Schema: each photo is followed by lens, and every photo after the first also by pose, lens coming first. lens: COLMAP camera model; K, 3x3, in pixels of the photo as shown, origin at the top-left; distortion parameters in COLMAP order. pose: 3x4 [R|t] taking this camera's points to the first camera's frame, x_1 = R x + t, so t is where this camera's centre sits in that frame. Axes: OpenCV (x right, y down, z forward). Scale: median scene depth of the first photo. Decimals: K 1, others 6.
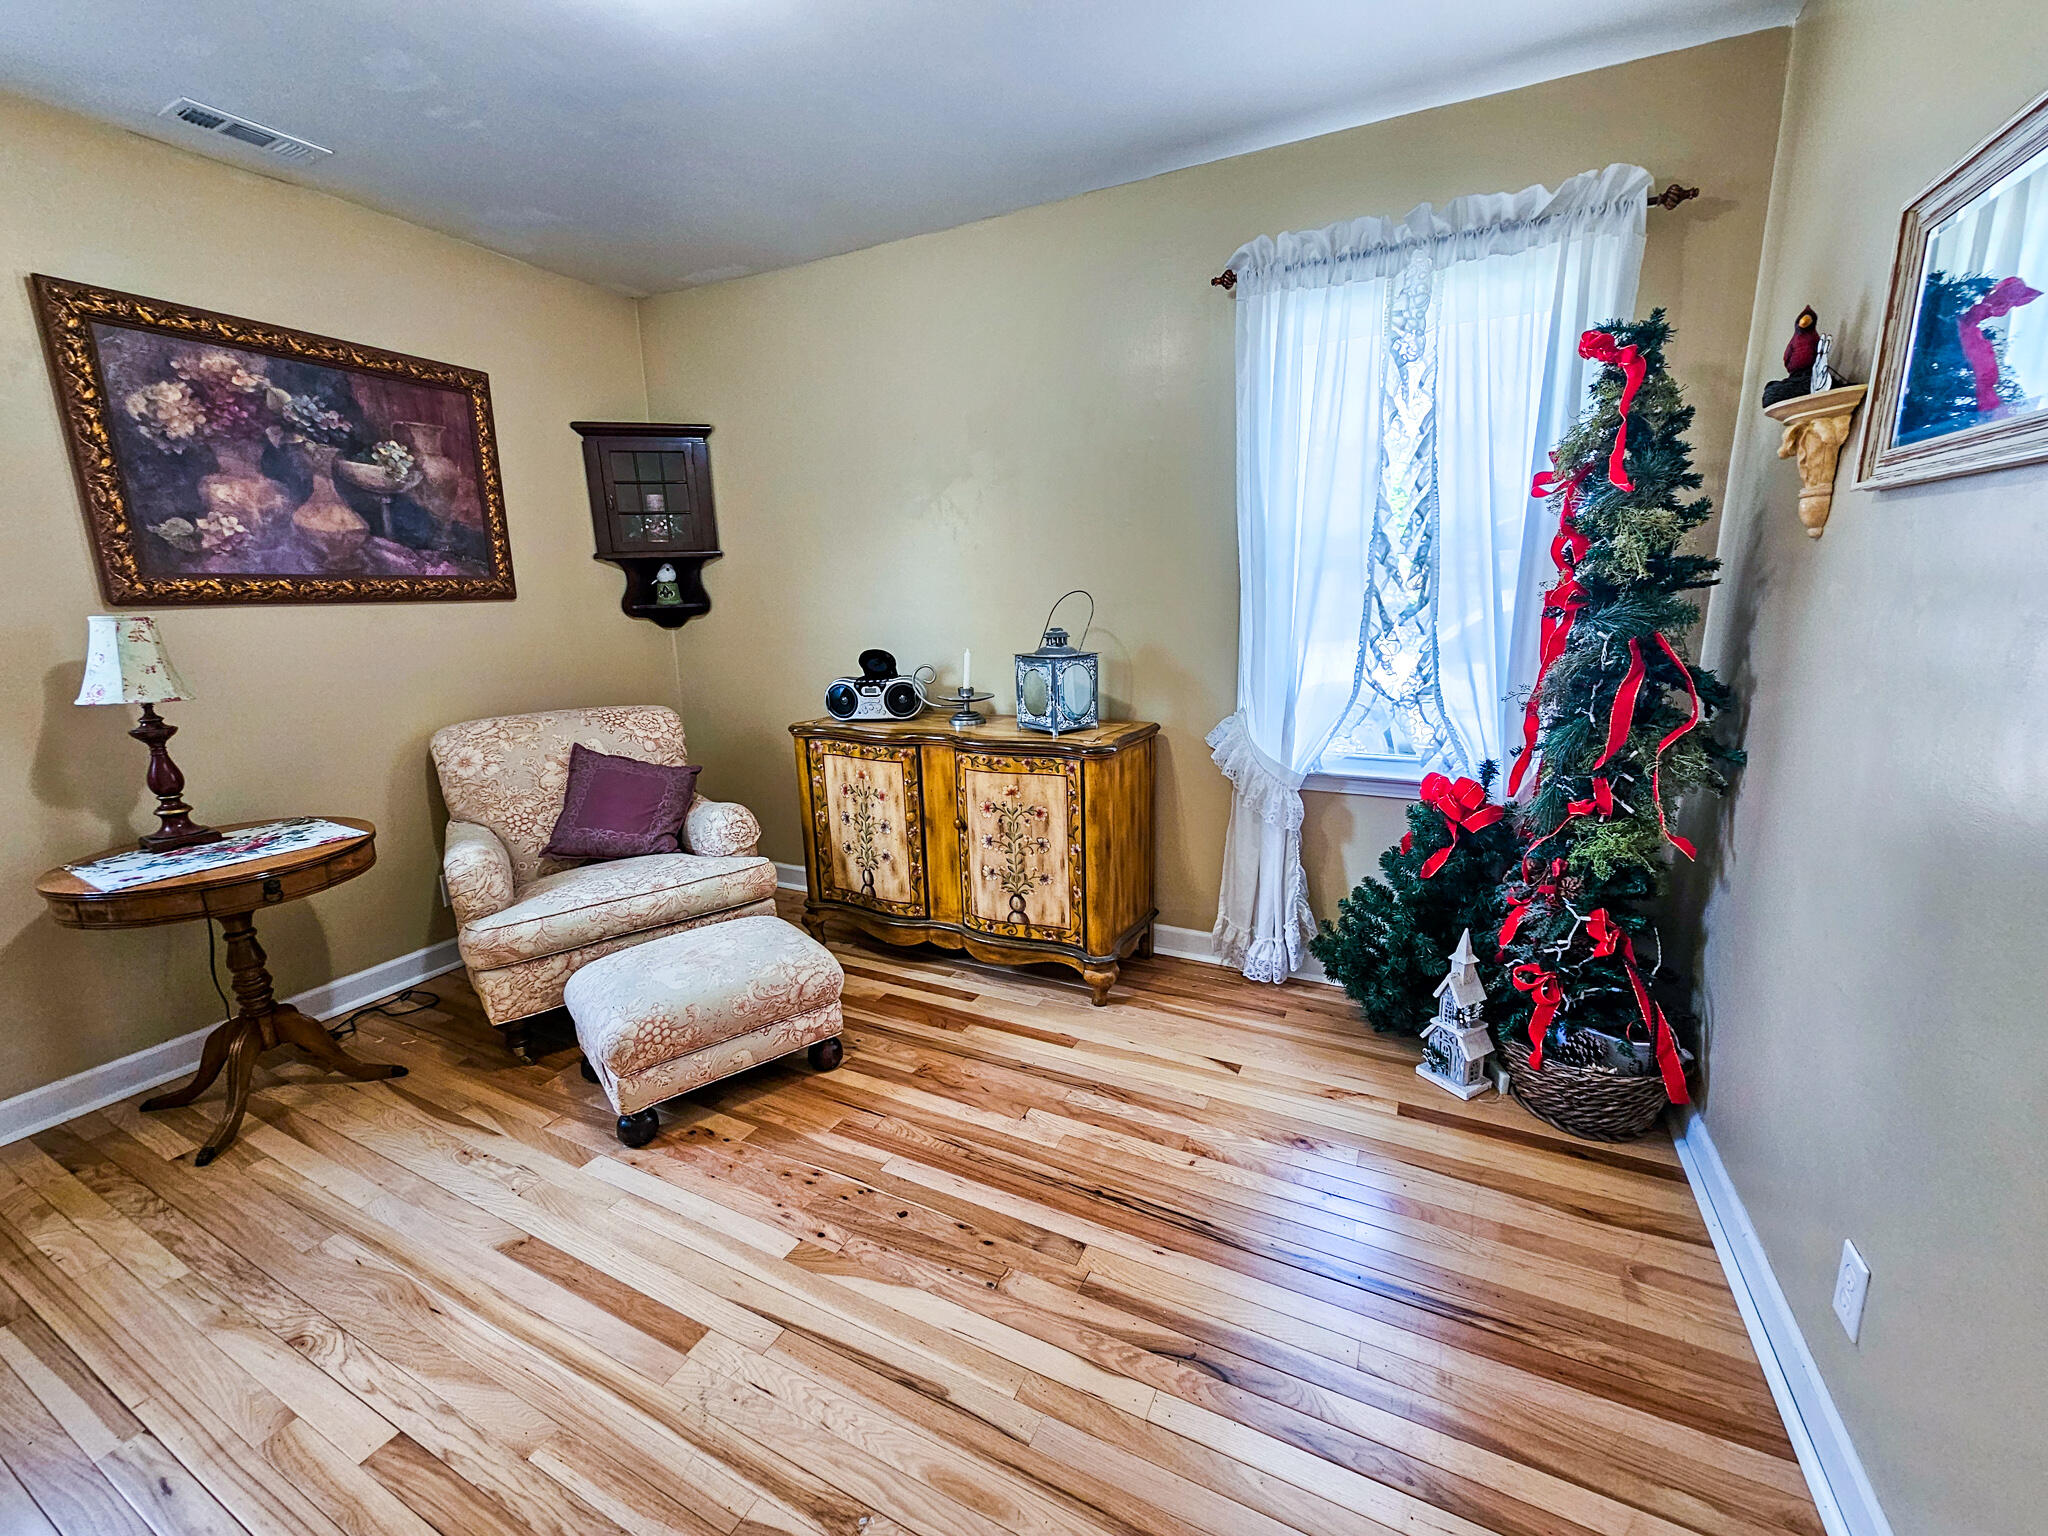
lens RADIAL K [[841.3, 0, 1021.2], [0, 841.3, 766.8], [0, 0, 1]] dist [-0.001632, 0.000188]
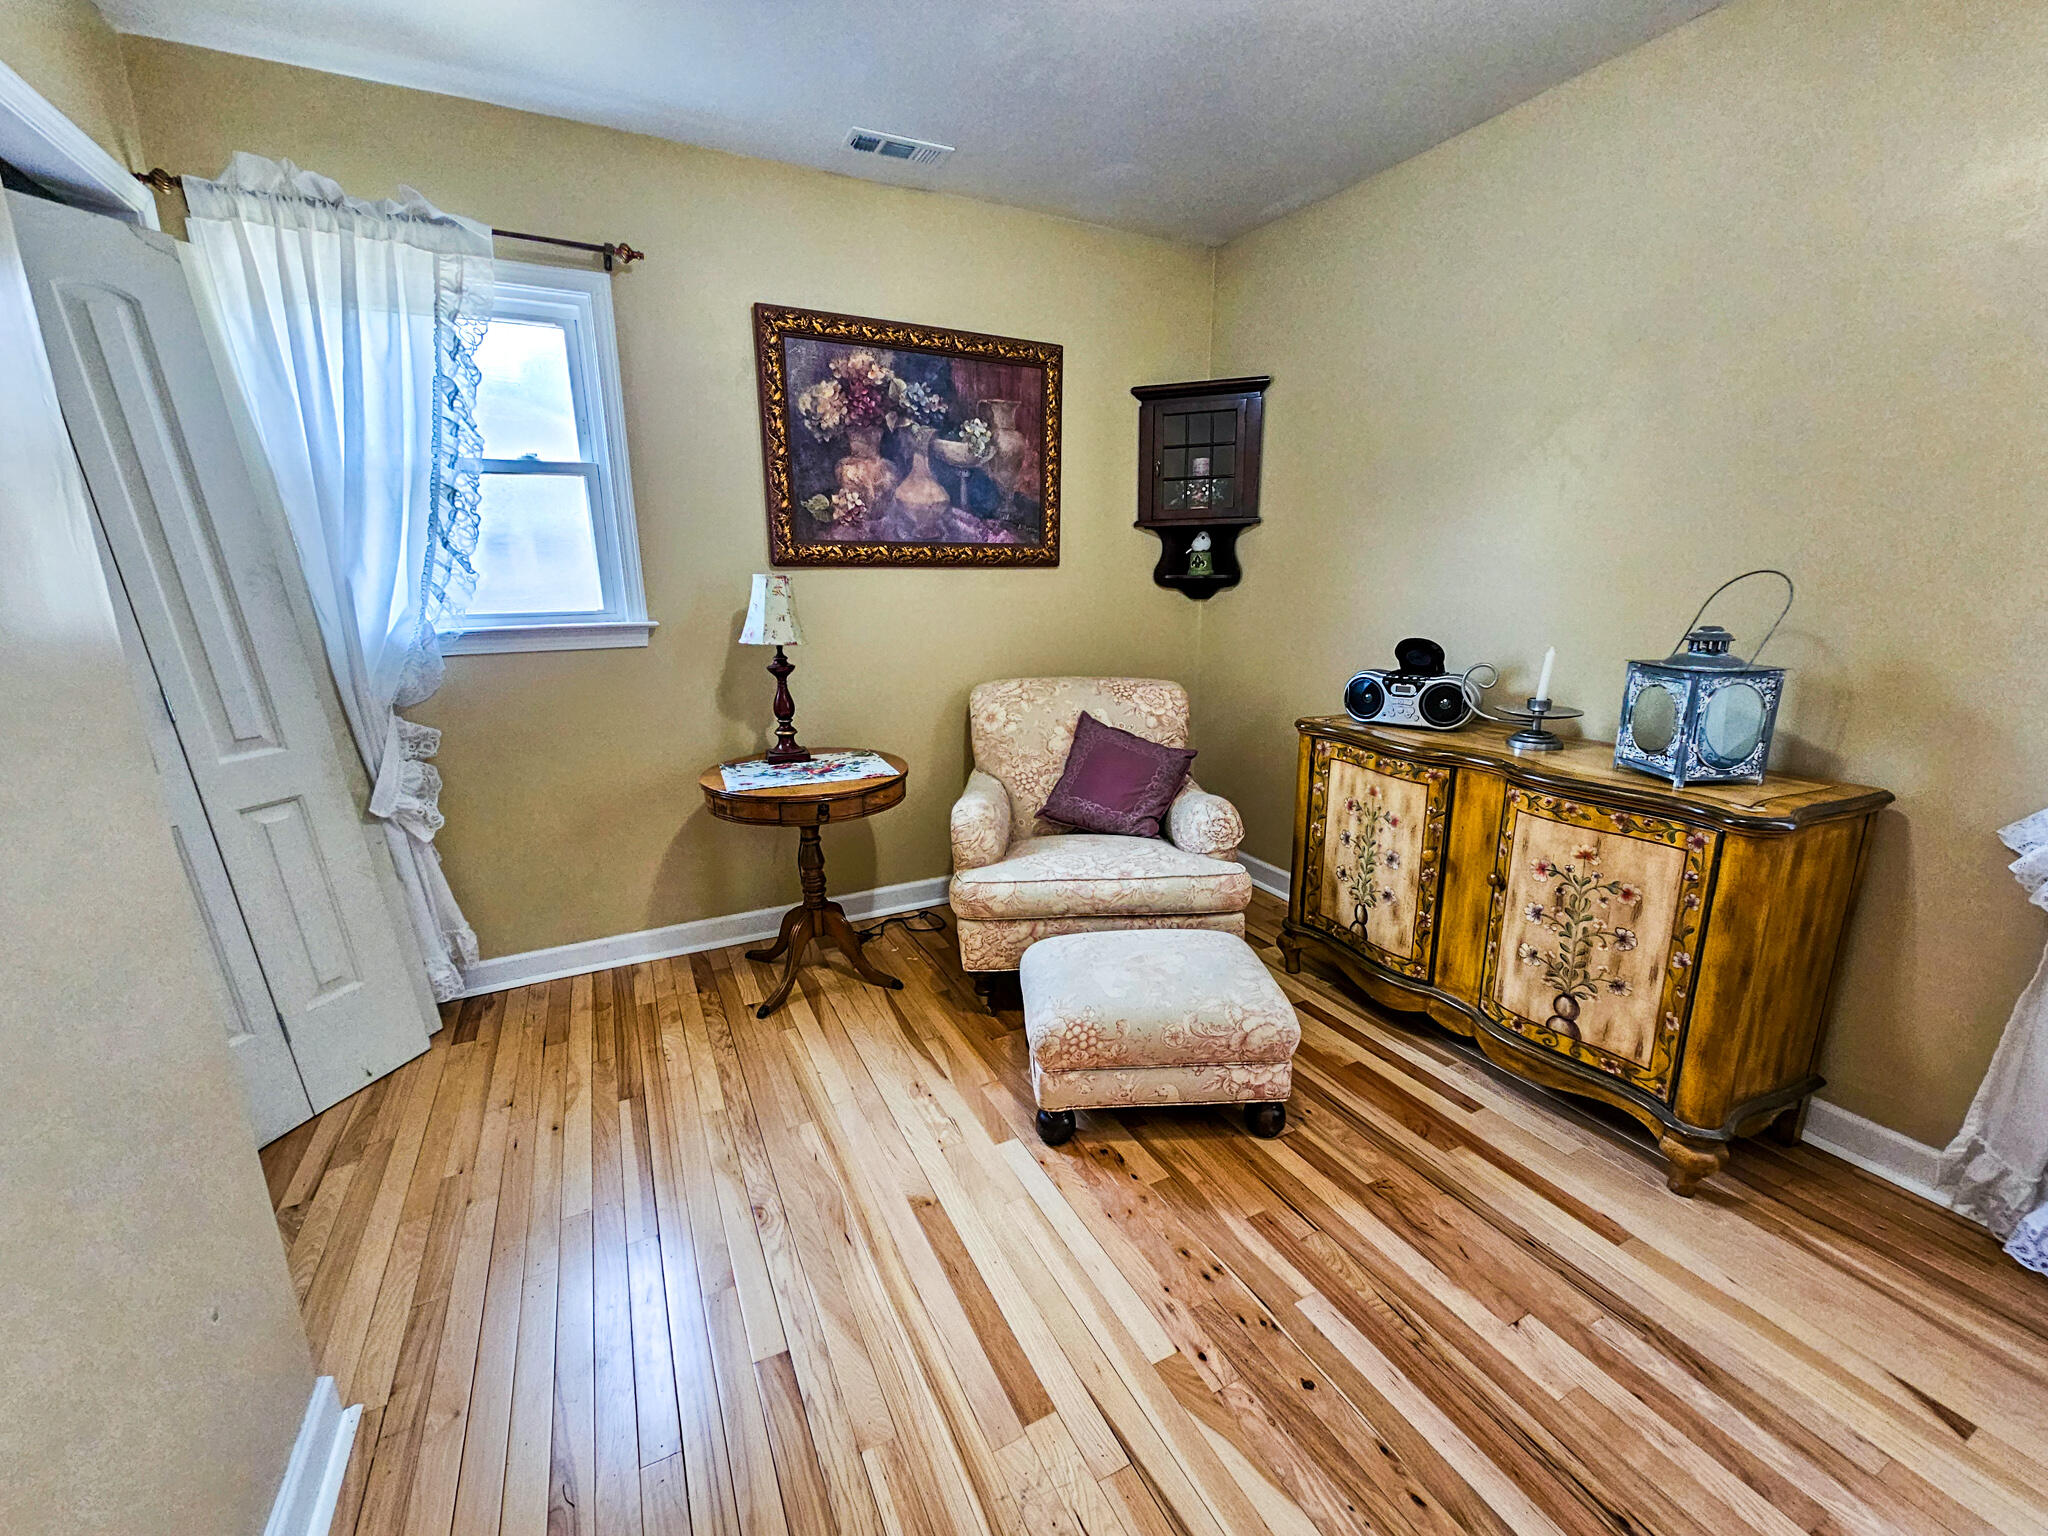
lens RADIAL K [[841.3, 0, 1024.9], [0, 841.3, 773.8], [0, 0, 1]] dist [-0.001632, 0.000188]
pose [[0.808040, 0.158679, -0.567356, -0.002042], [-0.135259, 0.987287, 0.083487, -0.032593], [0.573391, 0.009279, 0.819229, 0.149766]]
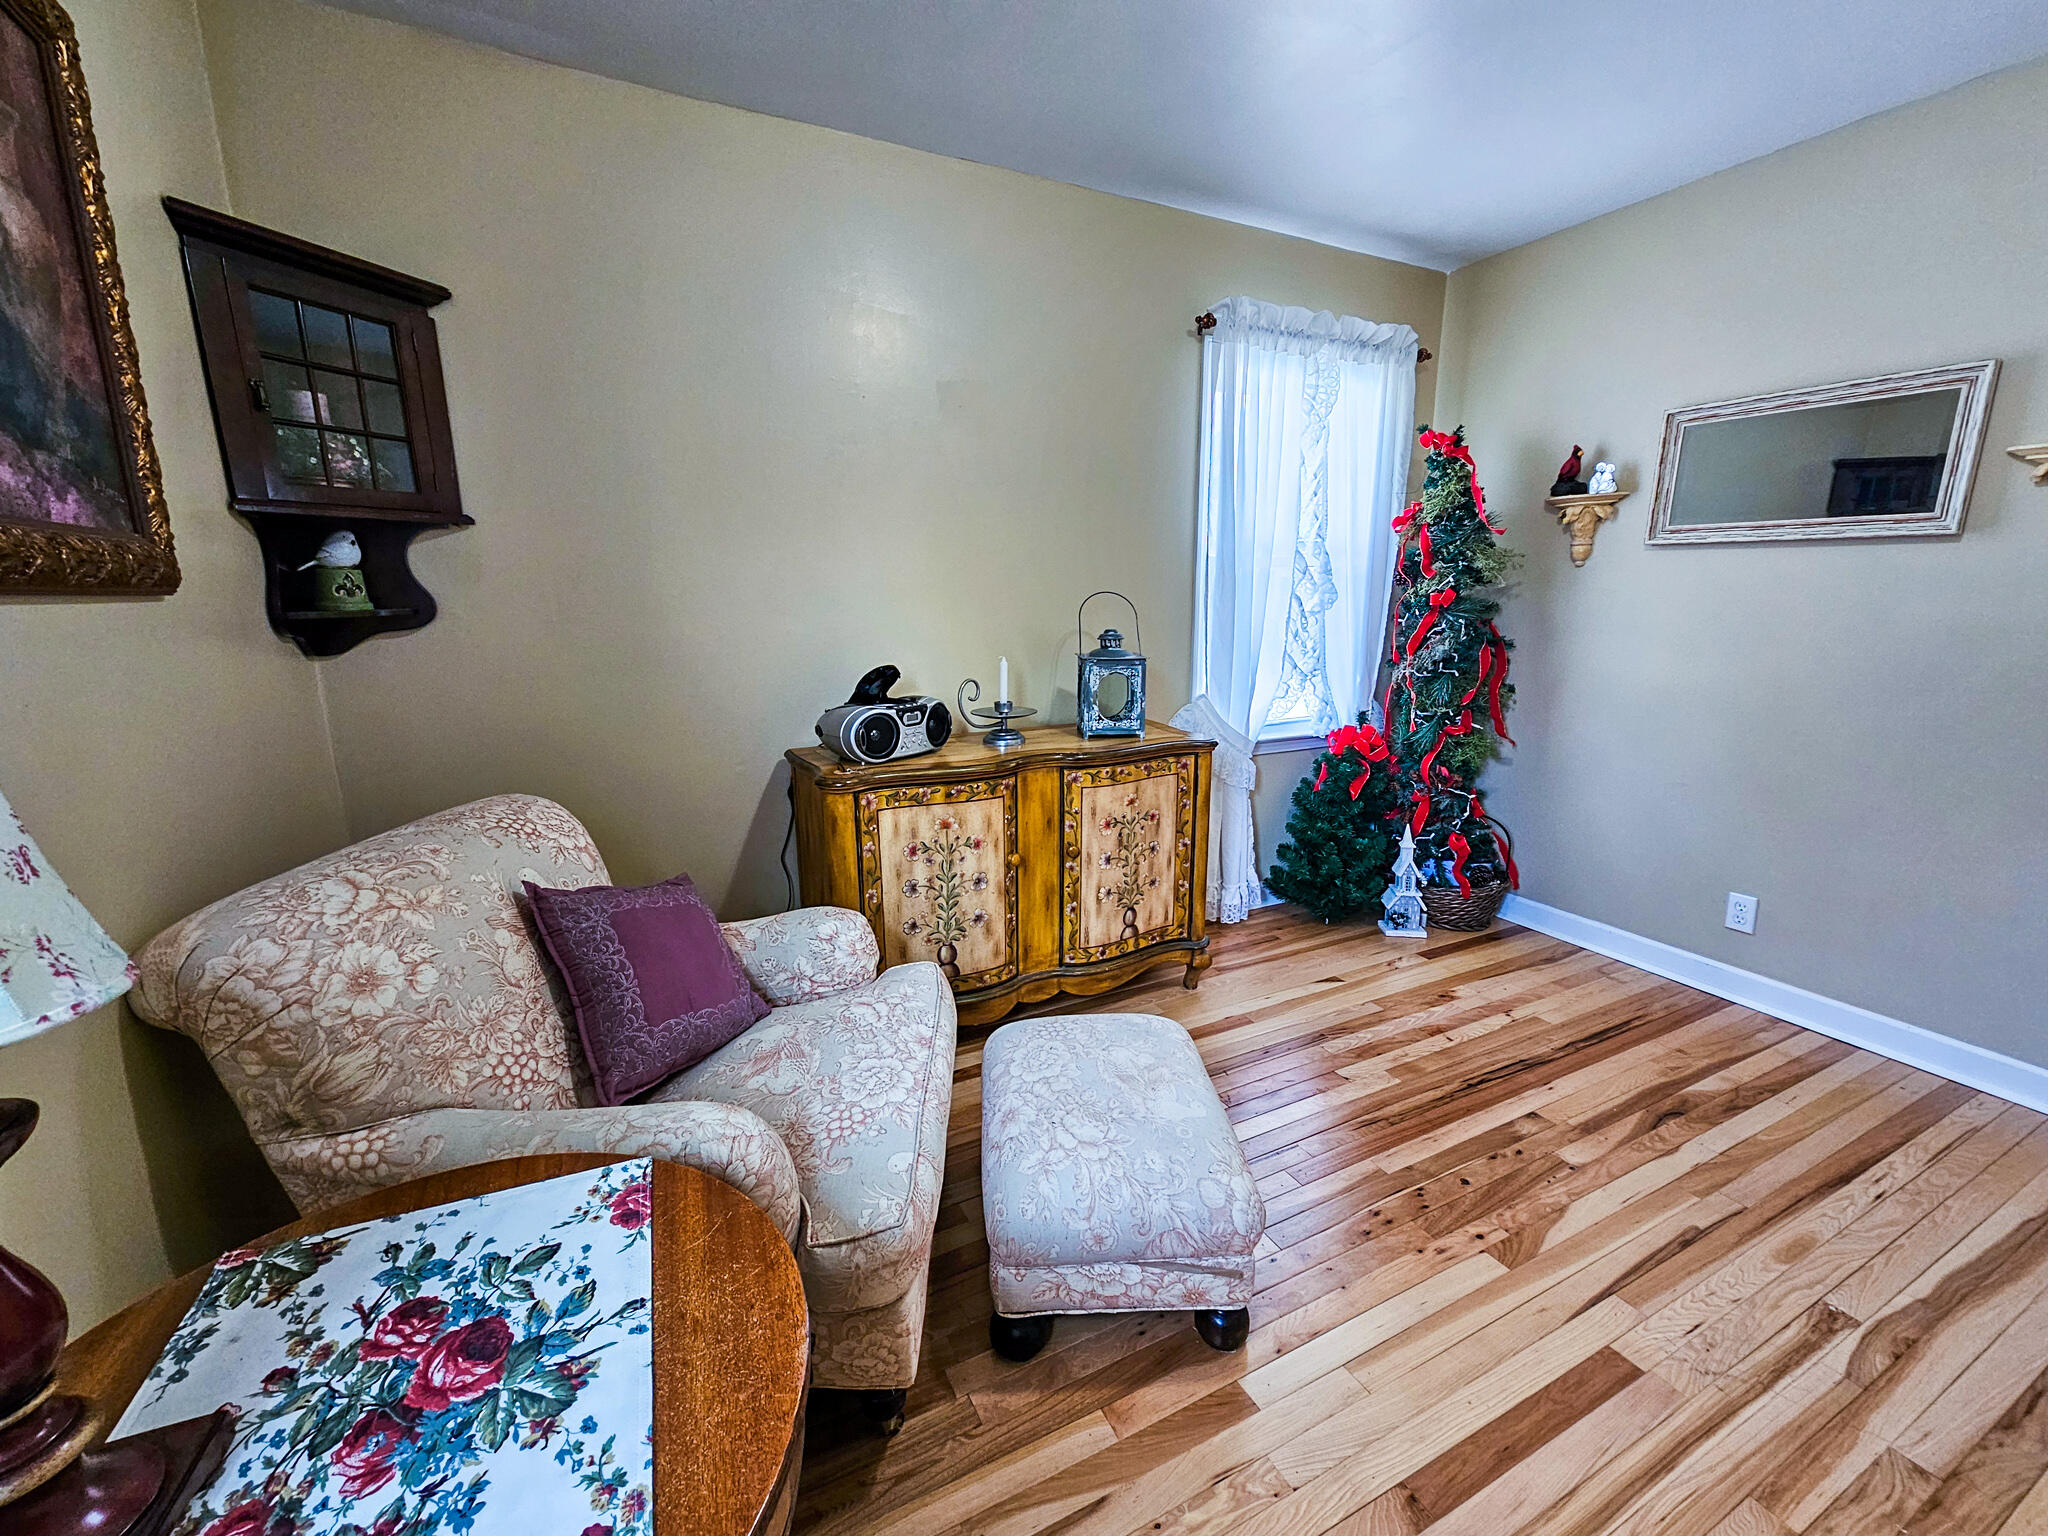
lens RADIAL K [[841.3, 0, 1018.5], [0, 841.3, 769.2], [0, 0, 1]] dist [-0.001632, 0.000188]
pose [[0.597612, -0.151261, 0.787388, -0.833777], [0.161554, 0.984618, 0.066534, -0.090049], [-0.785341, 0.087444, 0.612857, 0.514605]]
